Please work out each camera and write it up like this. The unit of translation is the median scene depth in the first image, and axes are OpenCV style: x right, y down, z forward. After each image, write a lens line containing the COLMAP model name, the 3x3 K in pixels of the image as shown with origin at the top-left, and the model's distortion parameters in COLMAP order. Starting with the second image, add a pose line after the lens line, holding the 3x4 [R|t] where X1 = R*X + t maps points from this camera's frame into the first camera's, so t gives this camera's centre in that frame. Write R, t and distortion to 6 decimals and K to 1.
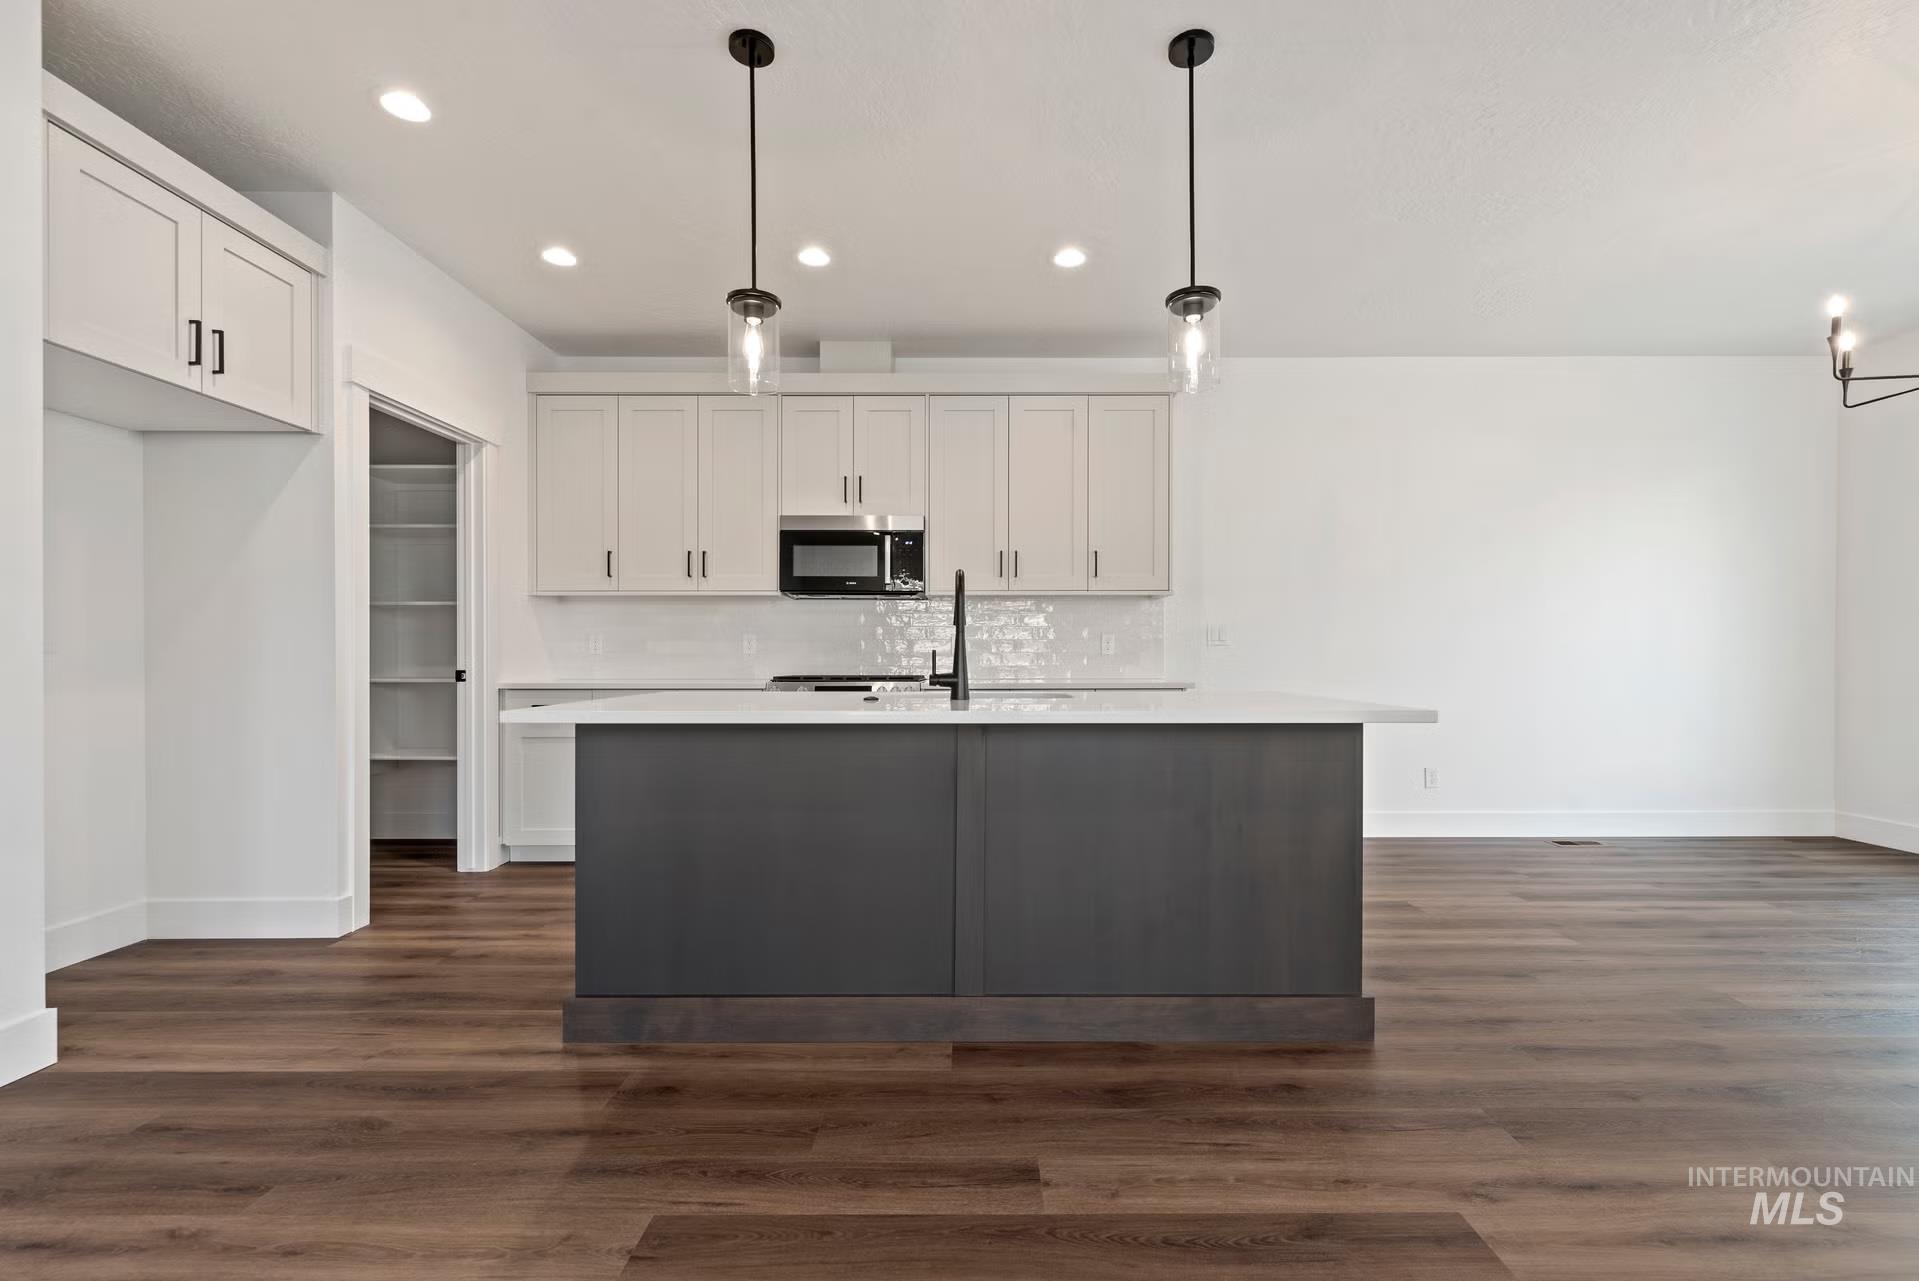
lens RADIAL K [[830.5, 0, 974.7], [0, 830.5, 662.9], [0, 0, 1]] dist [0.005141, -0.002185]
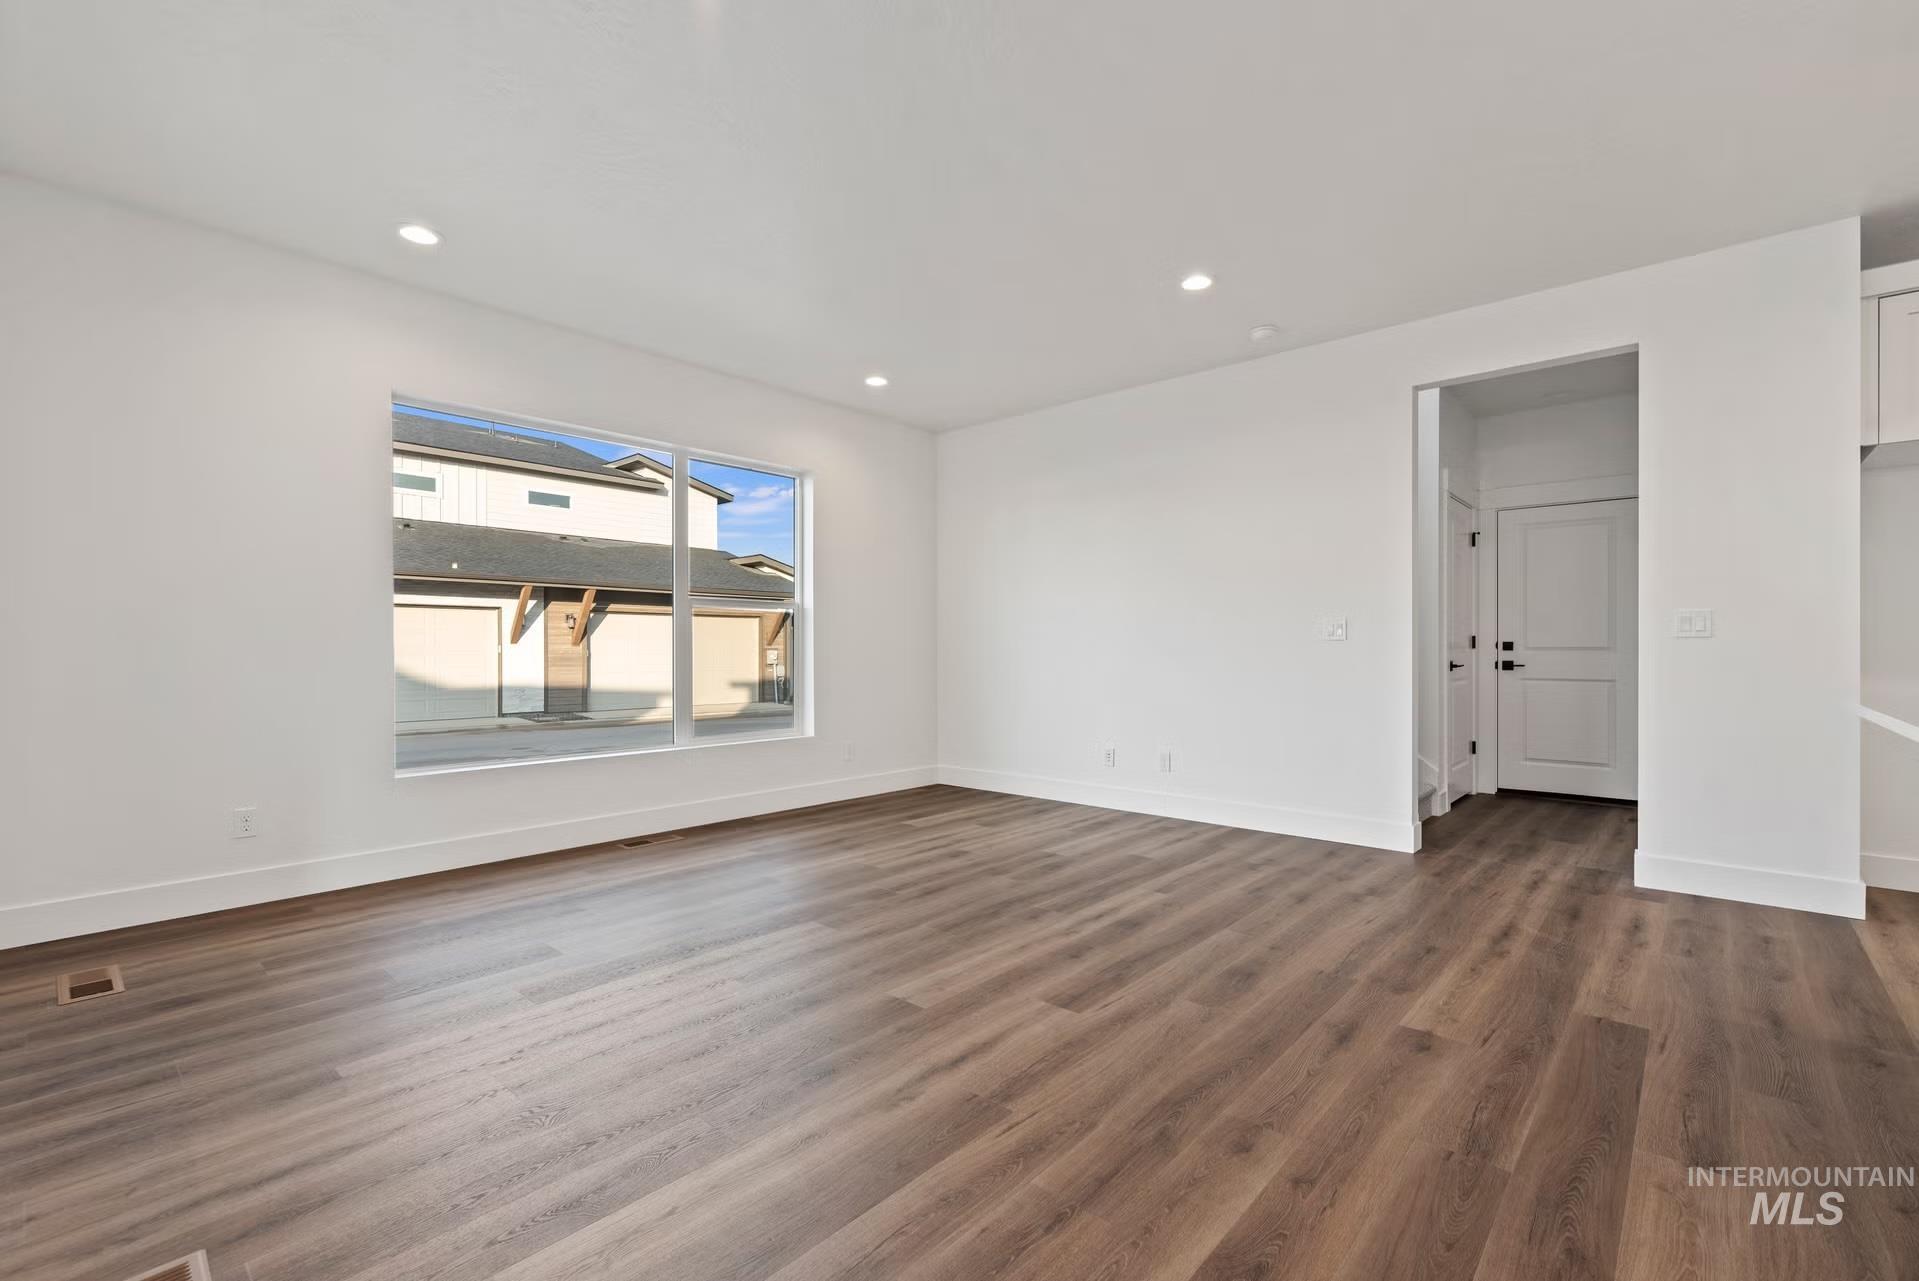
lens RADIAL K [[830.5, 0, 963.0], [0, 830.5, 654.0], [0, 0, 1]] dist [0.005141, -0.002185]
pose [[-0.668621, 0.003912, -0.743593, 0.604411], [-0.008797, 0.999875, 0.013170, -0.005970], [0.743551, 0.015347, -0.668503, 0.422290]]
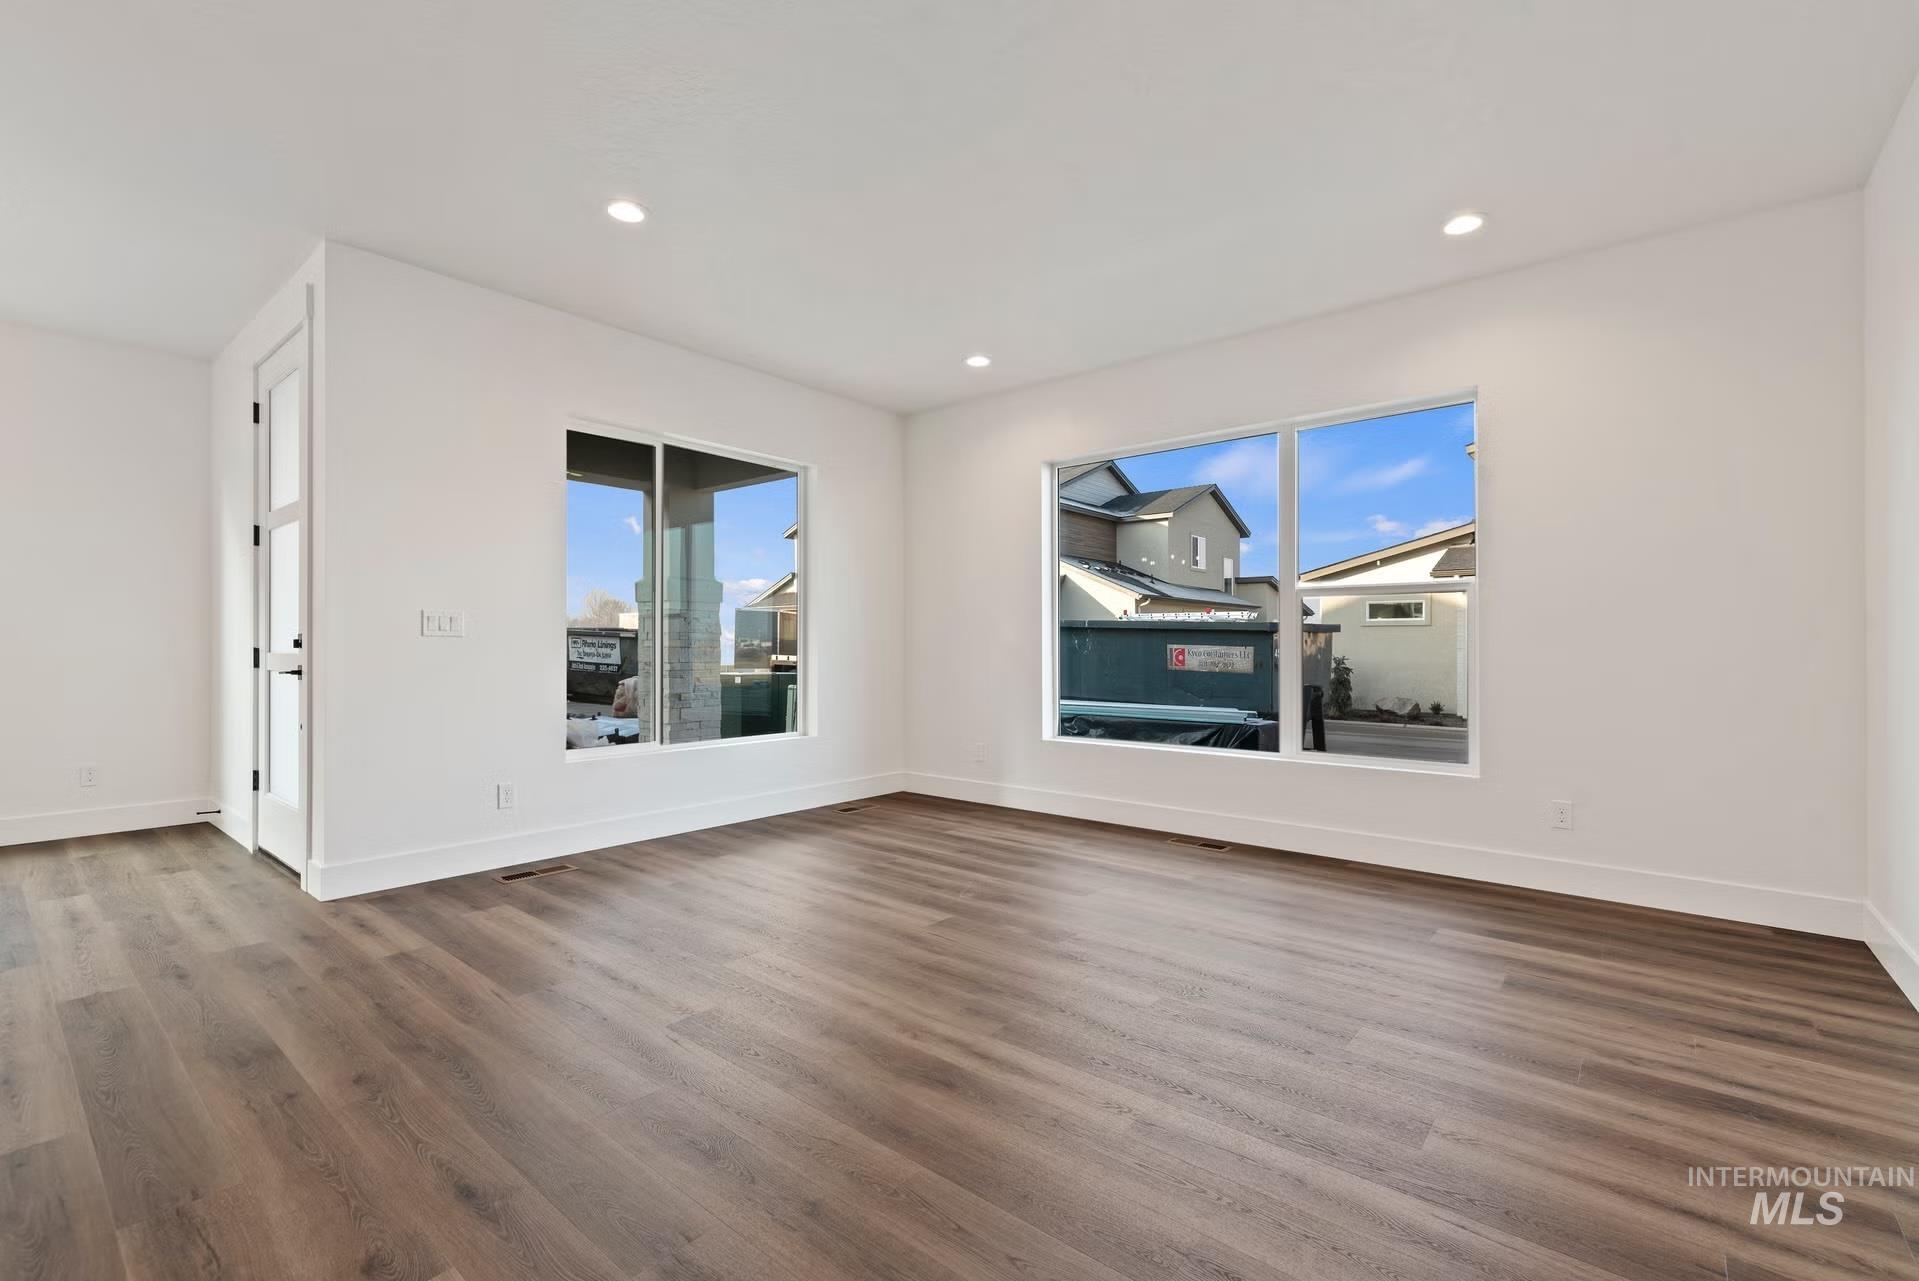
lens RADIAL K [[830.5, 0, 969.5], [0, 830.5, 642.8], [0, 0, 1]] dist [0.005141, -0.002185]
pose [[-0.765595, 0.004660, 0.643306, -0.432146], [0.006234, 0.999981, 0.000176, -0.002053], [-0.643293, 0.004145, -0.765609, 0.389762]]
